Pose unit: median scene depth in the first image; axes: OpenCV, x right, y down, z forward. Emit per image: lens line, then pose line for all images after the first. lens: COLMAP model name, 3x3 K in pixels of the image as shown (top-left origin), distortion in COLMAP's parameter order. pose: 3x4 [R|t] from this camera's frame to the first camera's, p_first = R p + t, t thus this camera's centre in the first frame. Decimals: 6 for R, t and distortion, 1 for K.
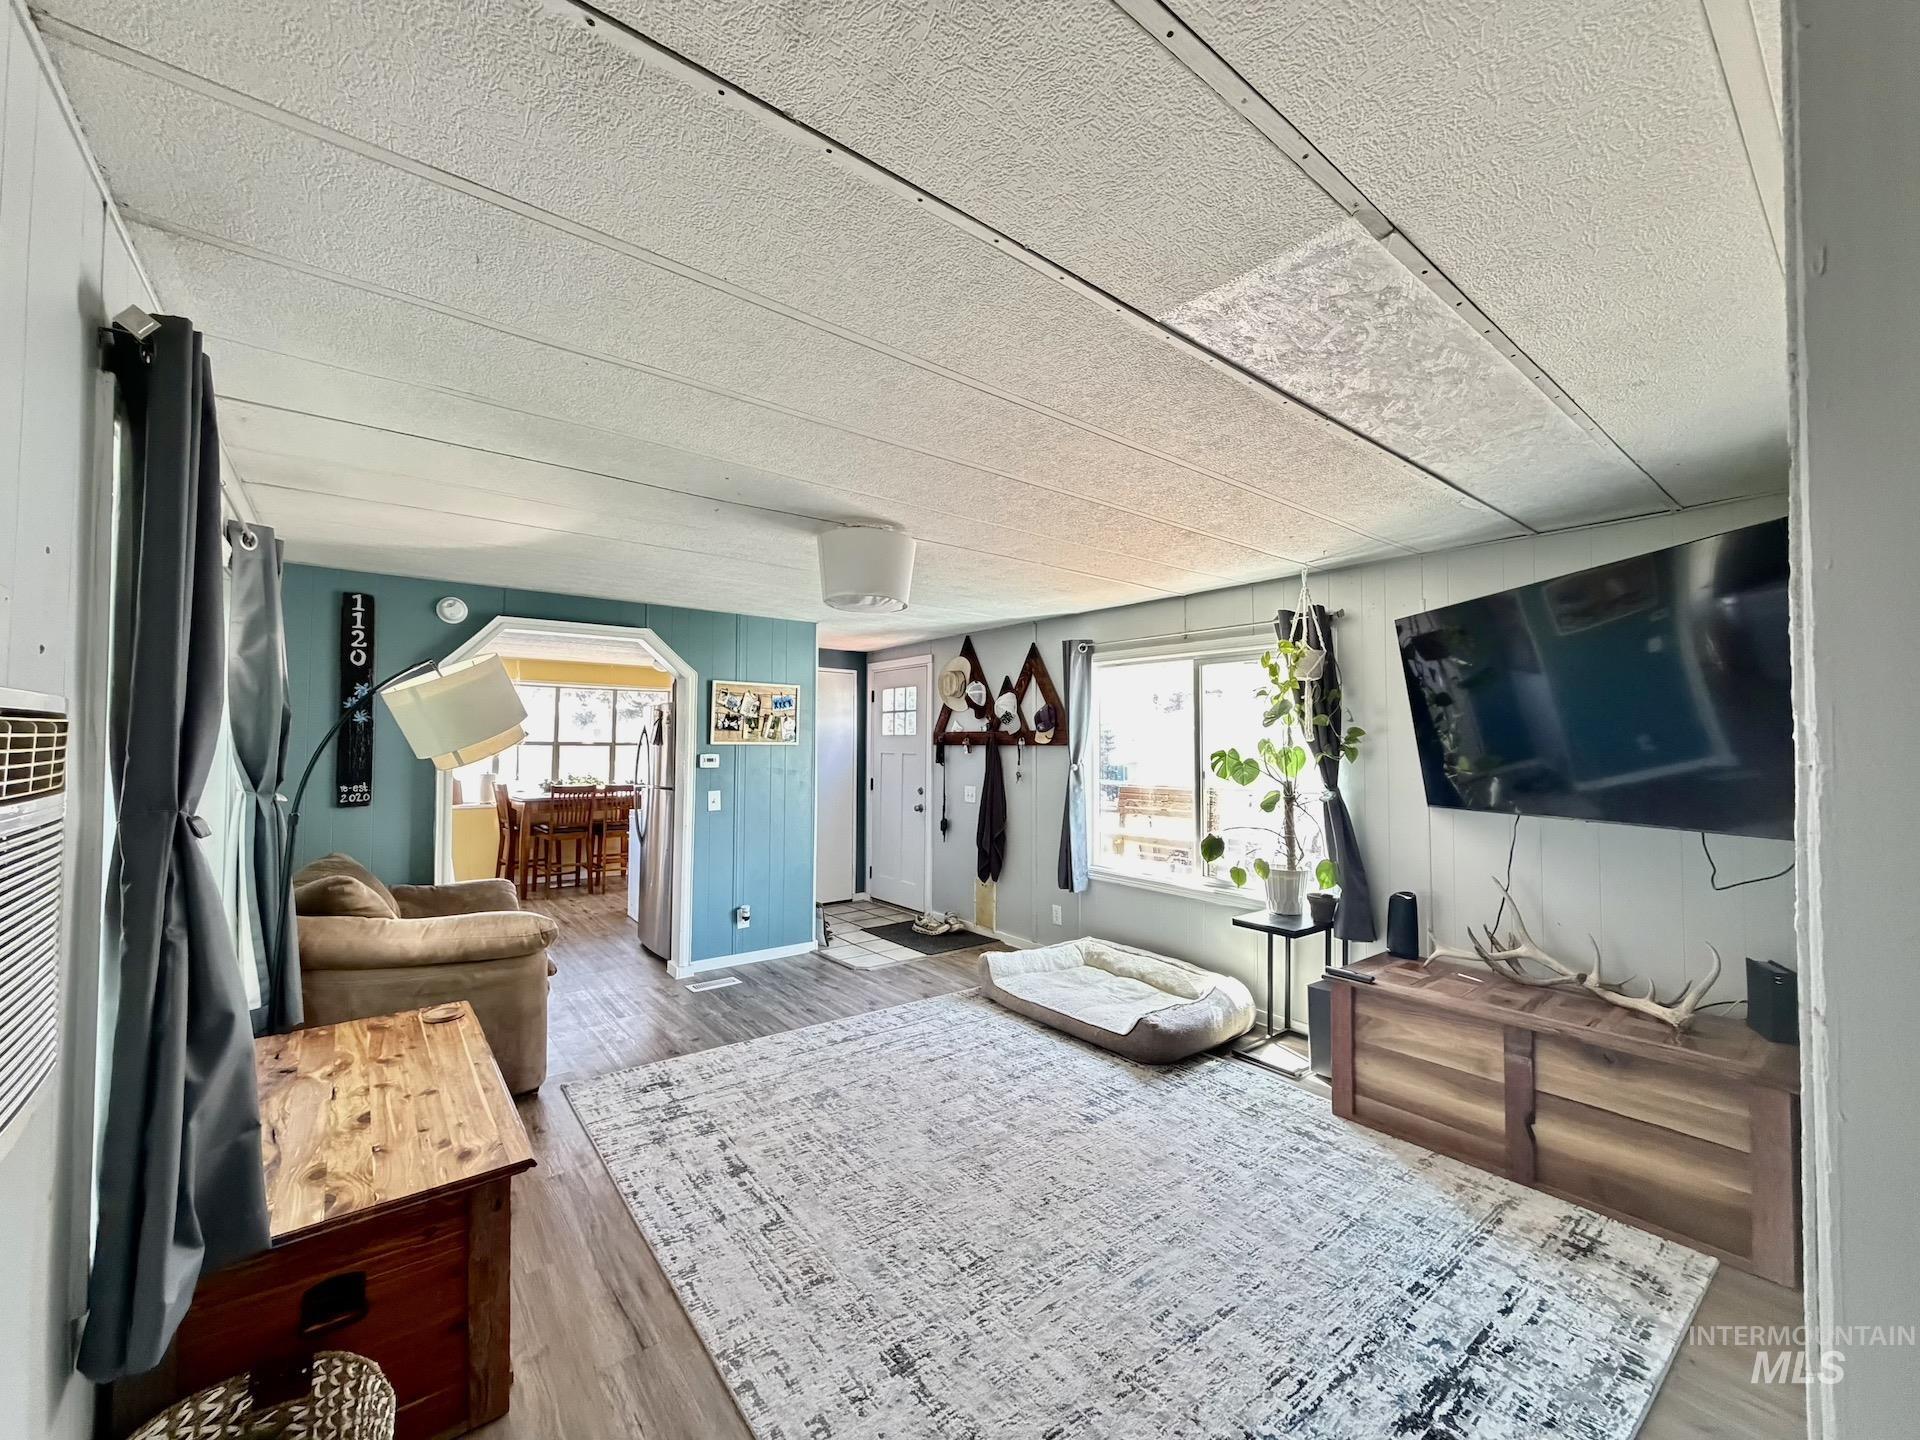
lens RADIAL K [[764.8, 0, 960.0], [0, 764.8, 720.0], [0, 0, 1]] dist [-0.001668, -0.000236]
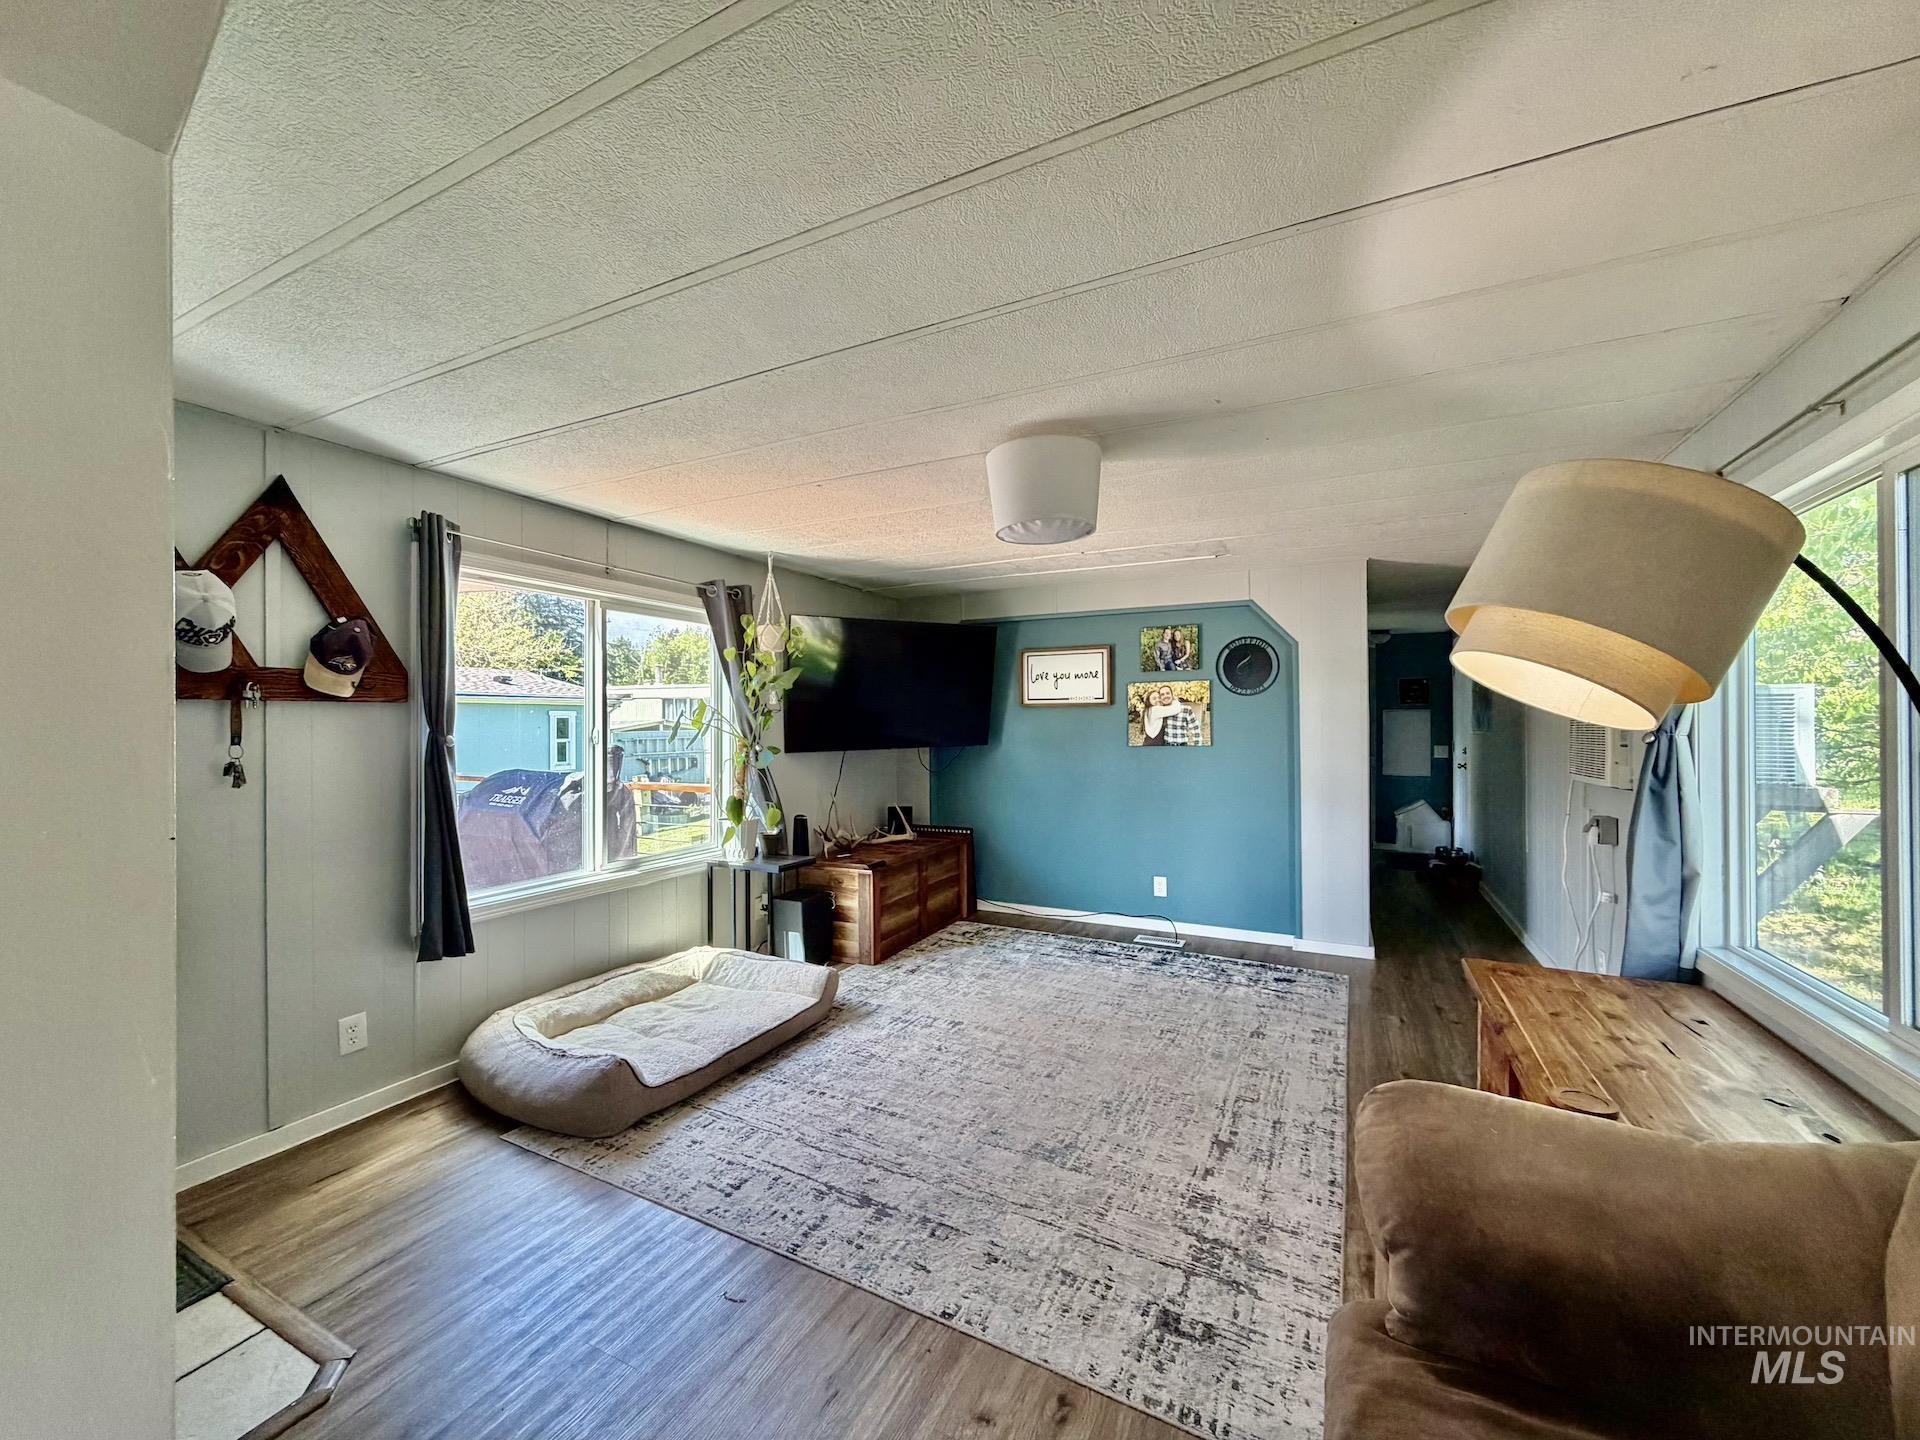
lens RADIAL K [[764.8, 0, 960.0], [0, 764.8, 720.0], [0, 0, 1]] dist [-0.001668, -0.000236]
pose [[-0.423505, -0.000156, 0.905894, -0.900968], [-0.025853, 0.999595, -0.011914, 0.075132], [-0.905525, -0.028466, -0.423337, 1.528182]]
